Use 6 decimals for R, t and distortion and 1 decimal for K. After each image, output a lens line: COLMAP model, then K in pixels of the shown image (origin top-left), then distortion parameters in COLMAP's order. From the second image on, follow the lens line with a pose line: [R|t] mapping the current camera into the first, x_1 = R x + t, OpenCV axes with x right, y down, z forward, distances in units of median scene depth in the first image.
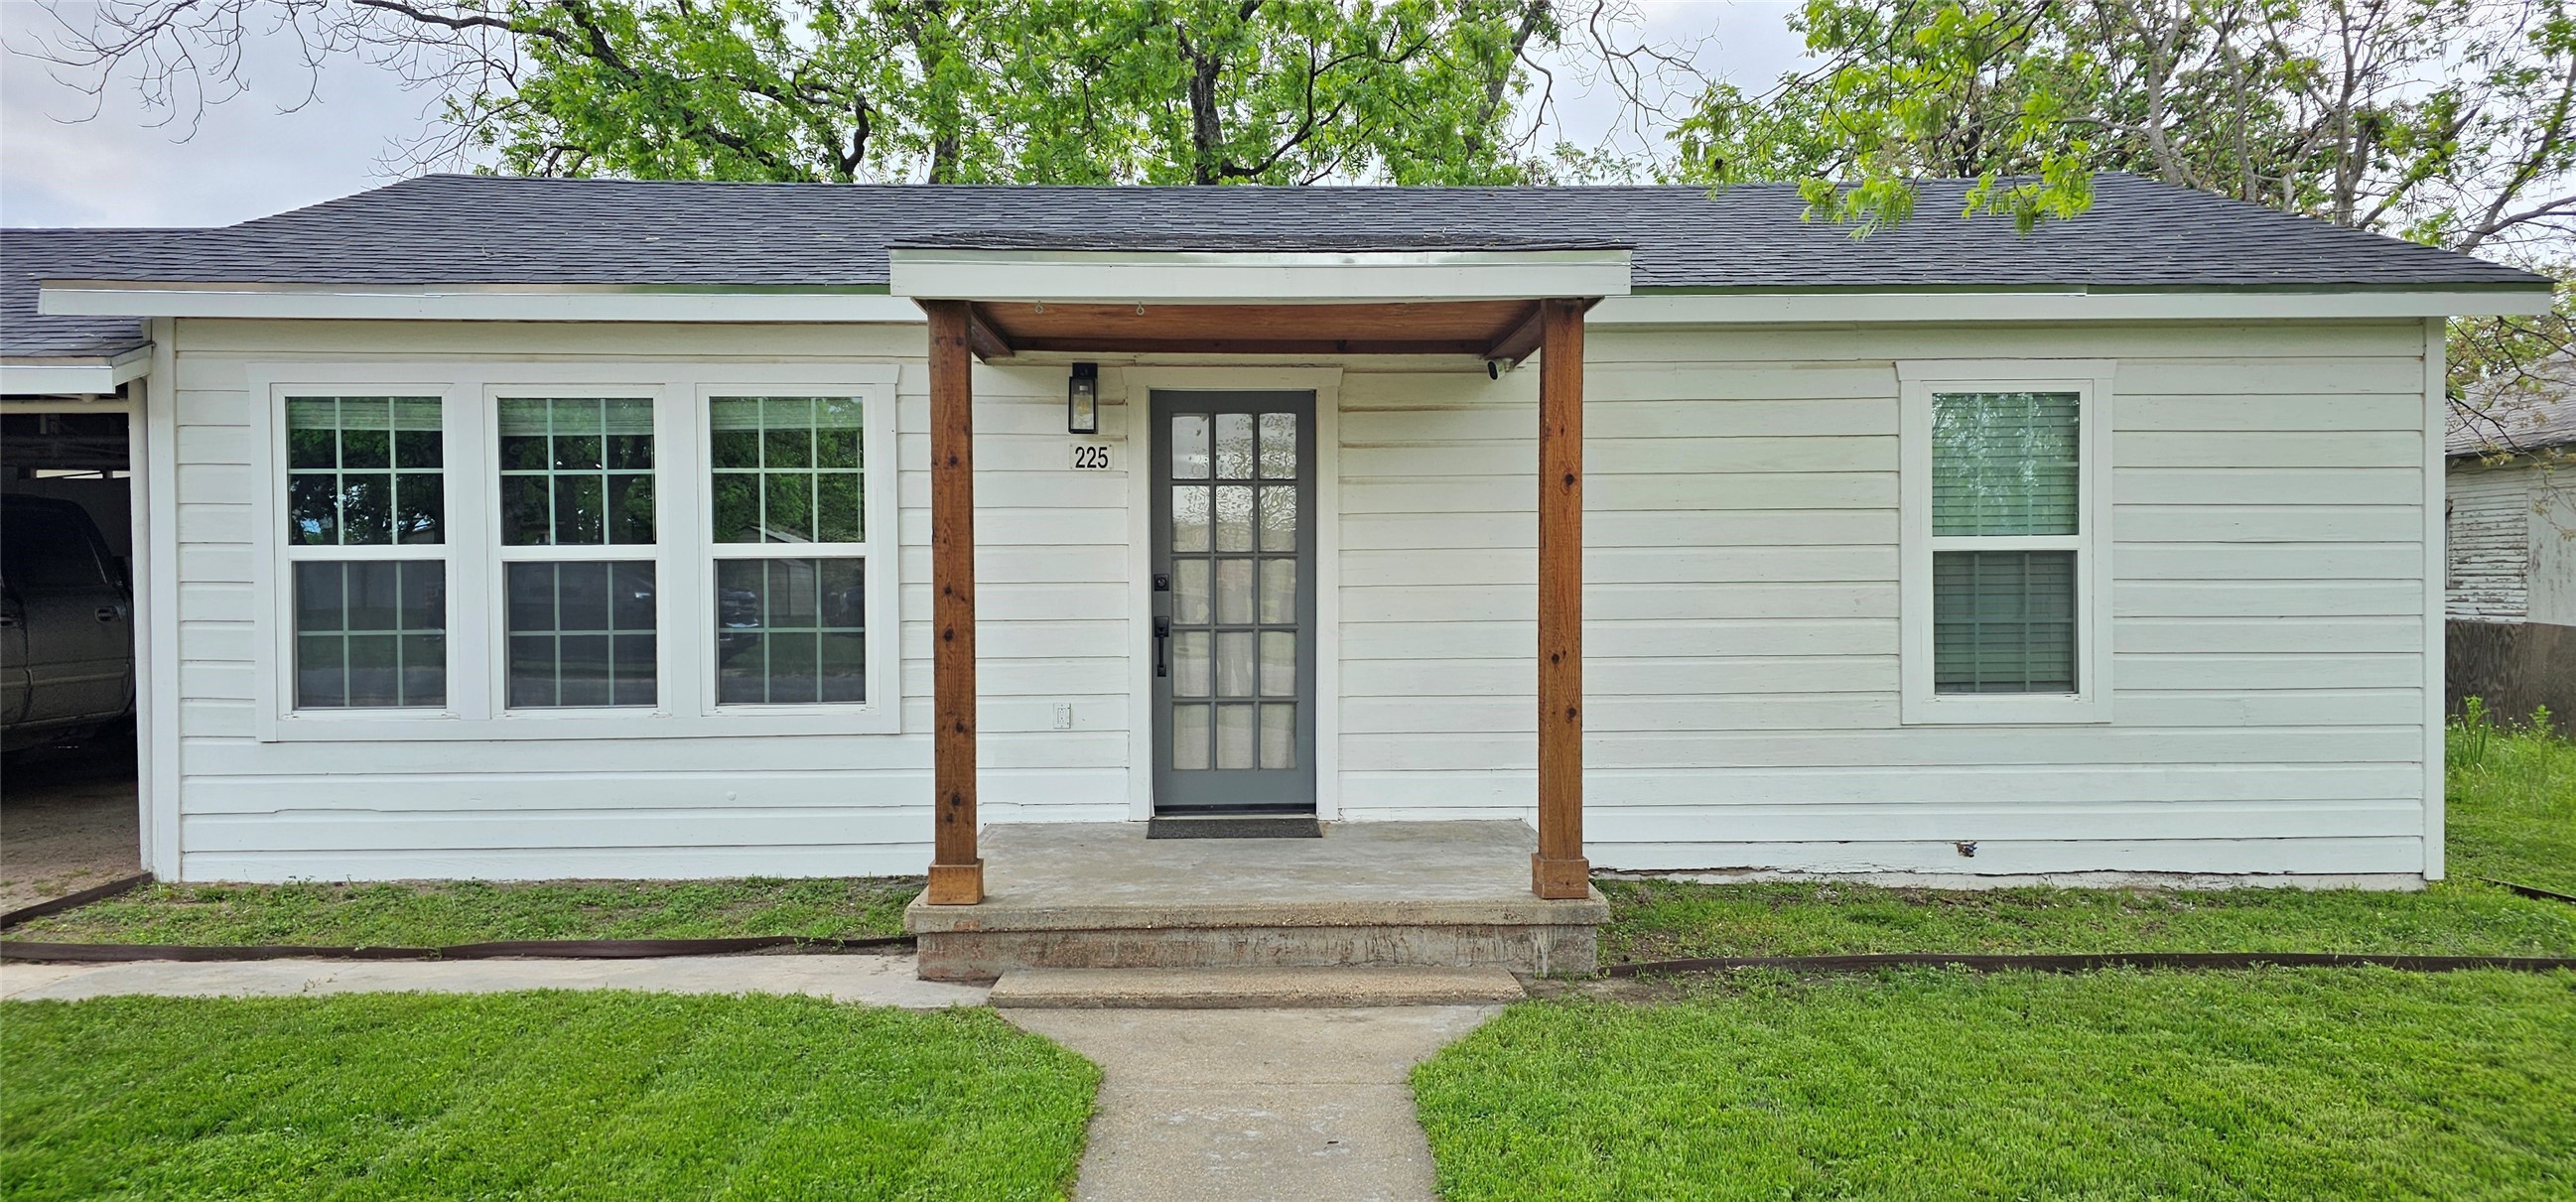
lens RADIAL K [[1682.3, 0, 1288.0], [0, 1682.3, 601.0], [0, 0, 1]] dist [0.079296, -0.072402]
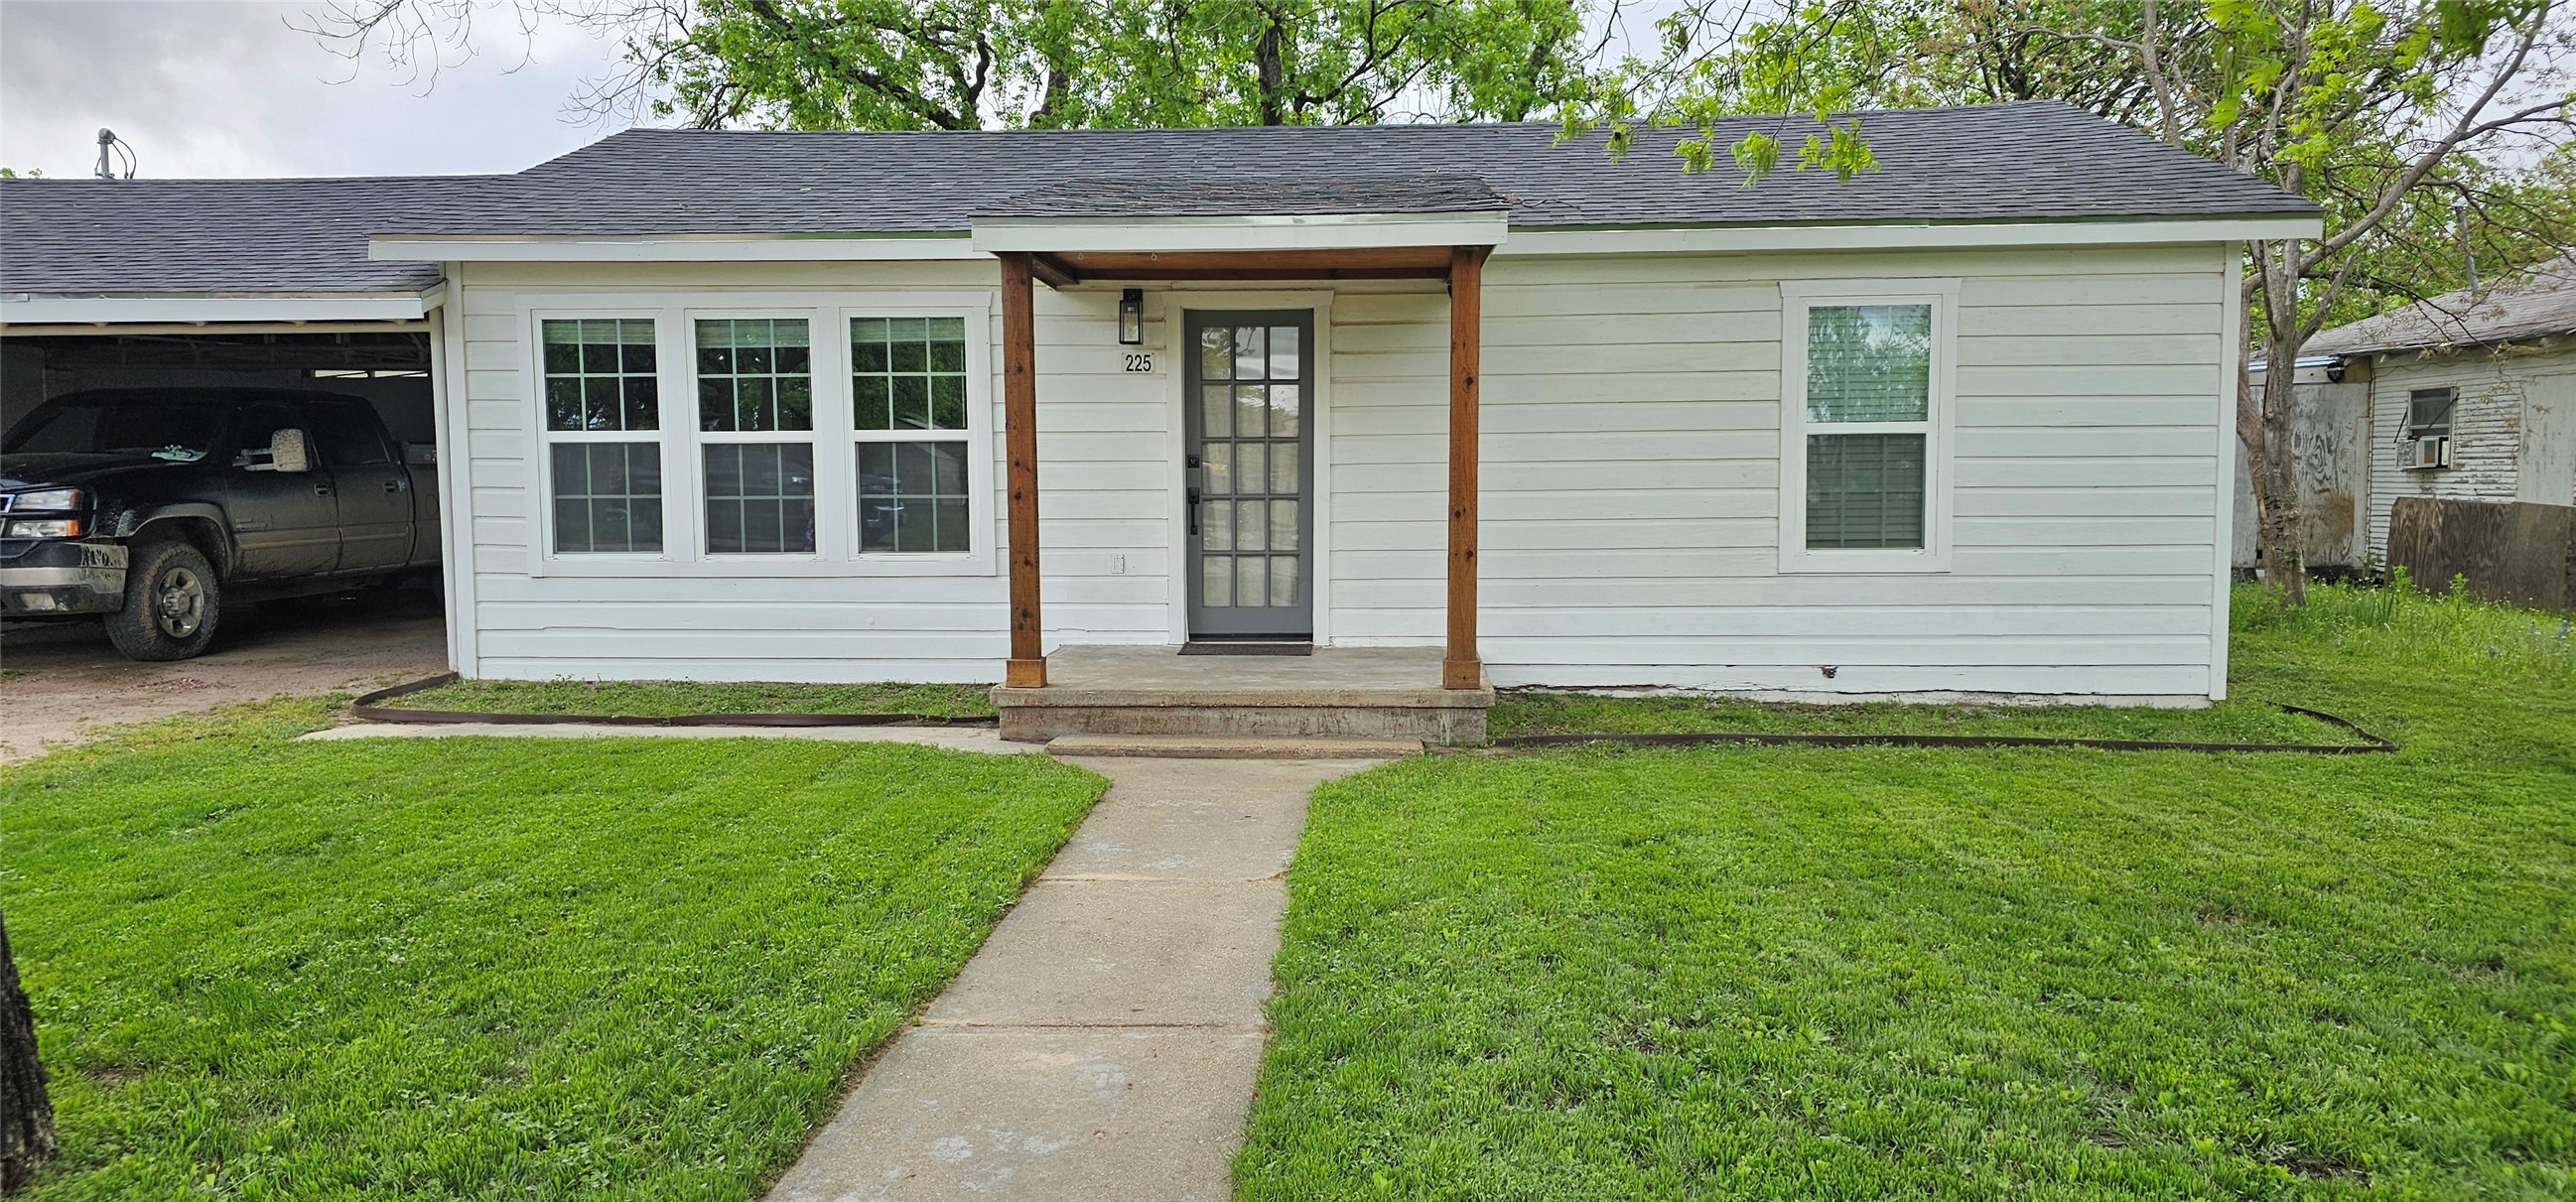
lens RADIAL K [[1682.3, 0, 1288.0], [0, 1682.3, 601.0], [0, 0, 1]] dist [0.079296, -0.072402]
pose [[0.996545, 0.006870, -0.082775, 0.105812], [-0.001581, 0.997962, 0.063786, 0.014199], [0.083045, -0.063435, 0.994525, -0.286100]]
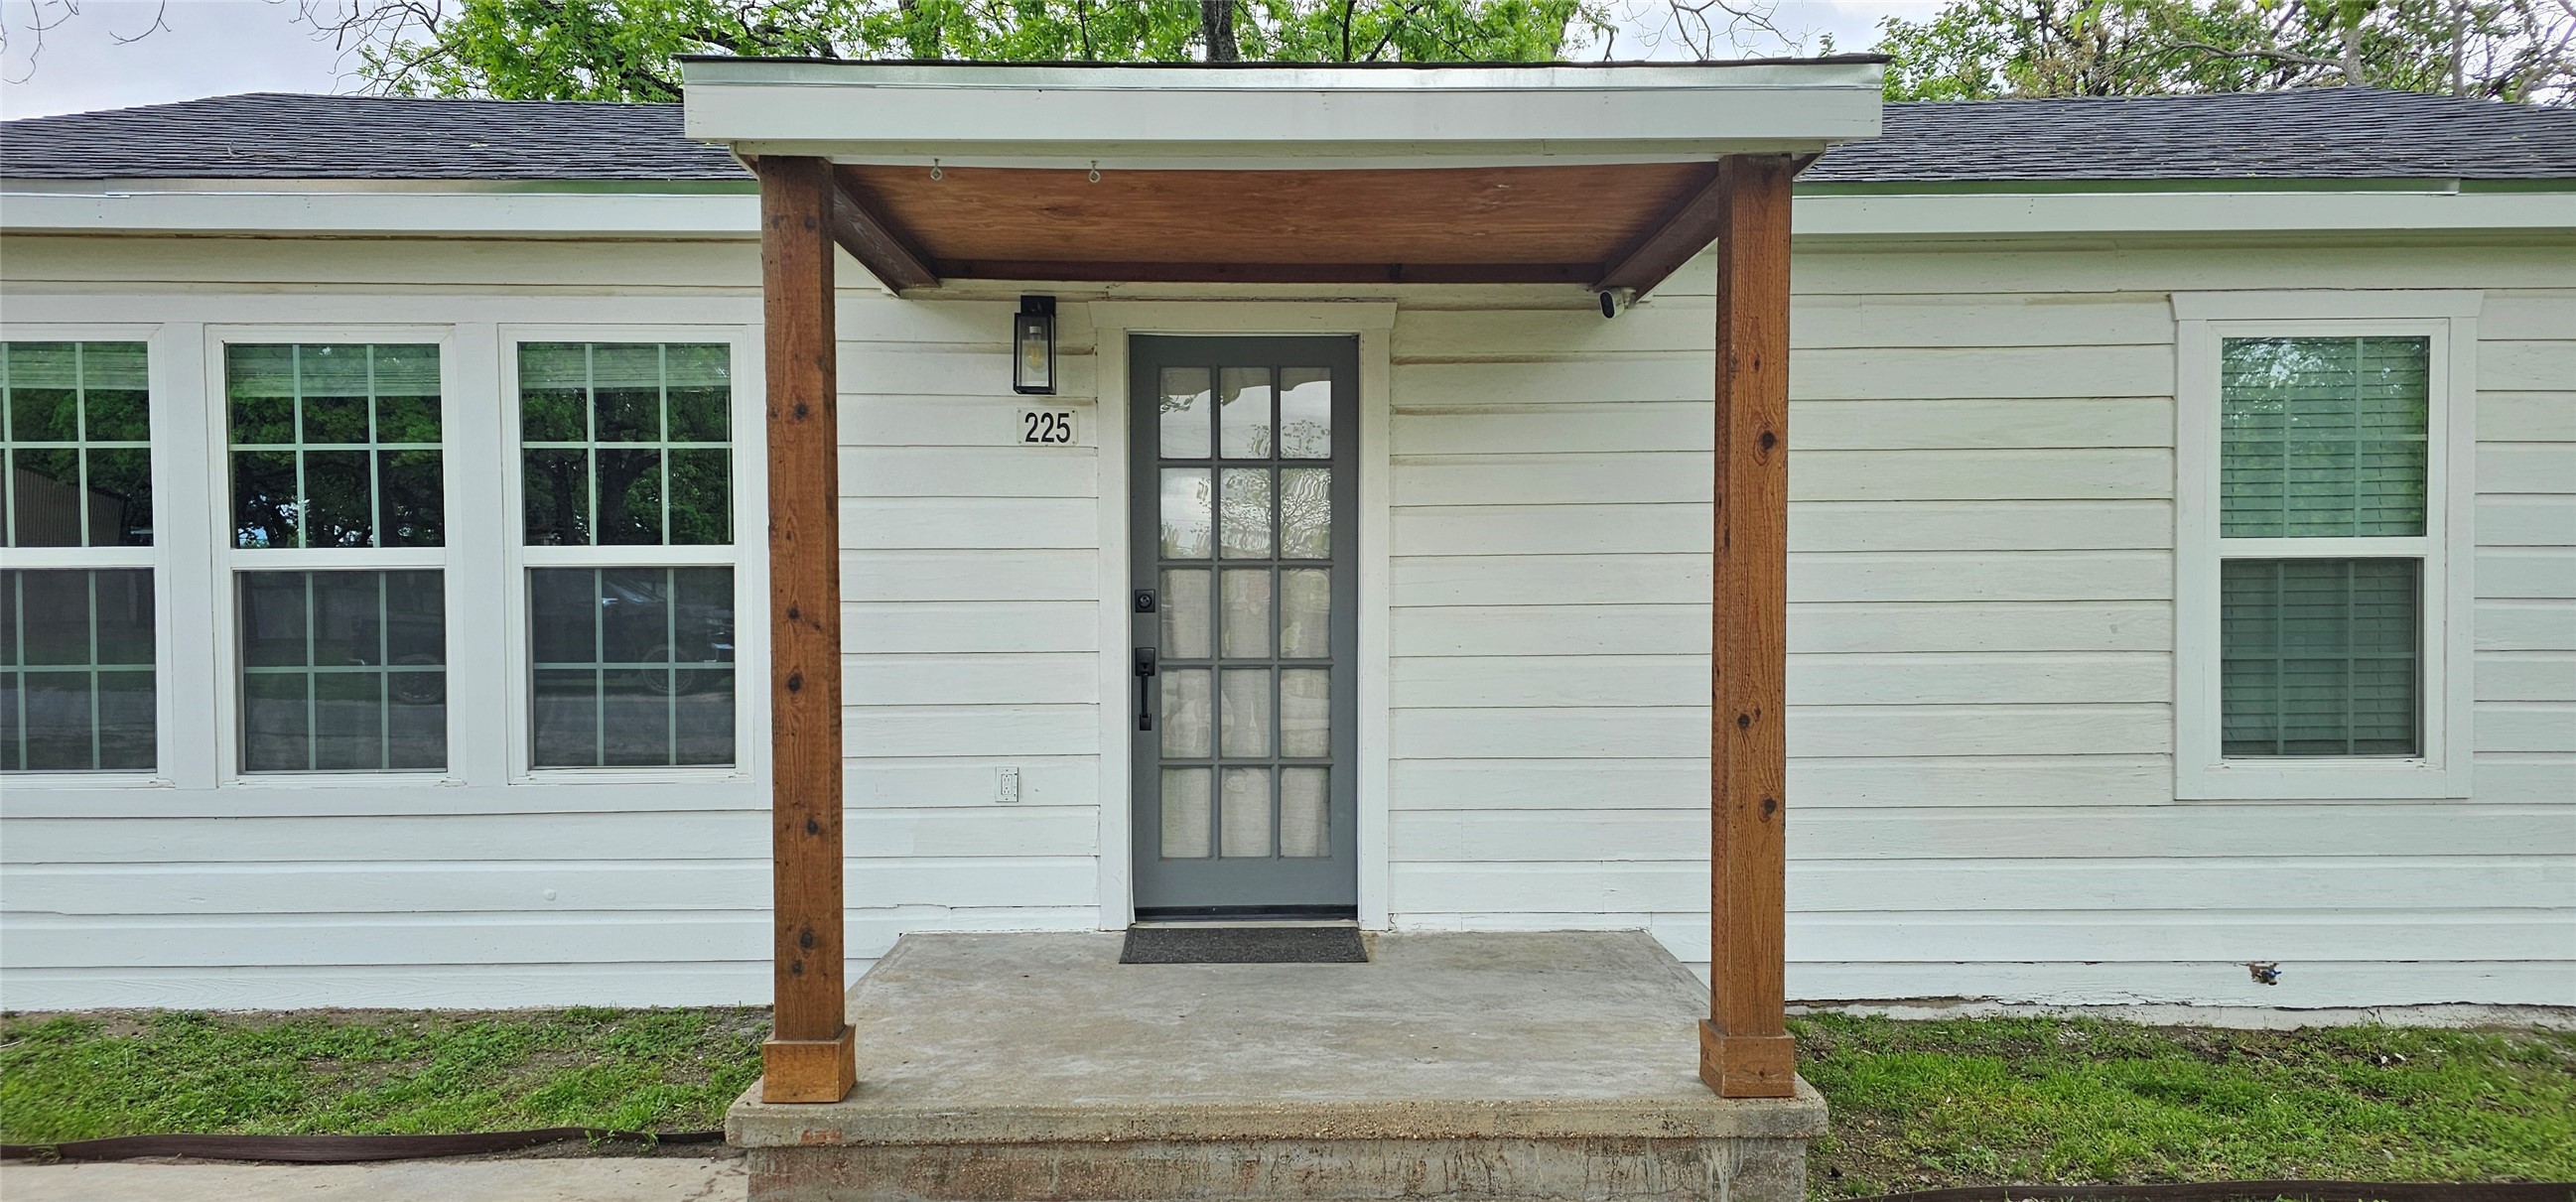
lens RADIAL K [[1681.7, 0, 1282.8], [0, 1681.7, 627.2], [0, 0, 1]] dist [0.065939, -0.047517]
pose [[0.999878, 0.001661, -0.015551, -0.004515], [-0.001579, 0.999985, 0.005303, -0.003653], [0.015559, -0.005278, 0.999865, 0.280037]]
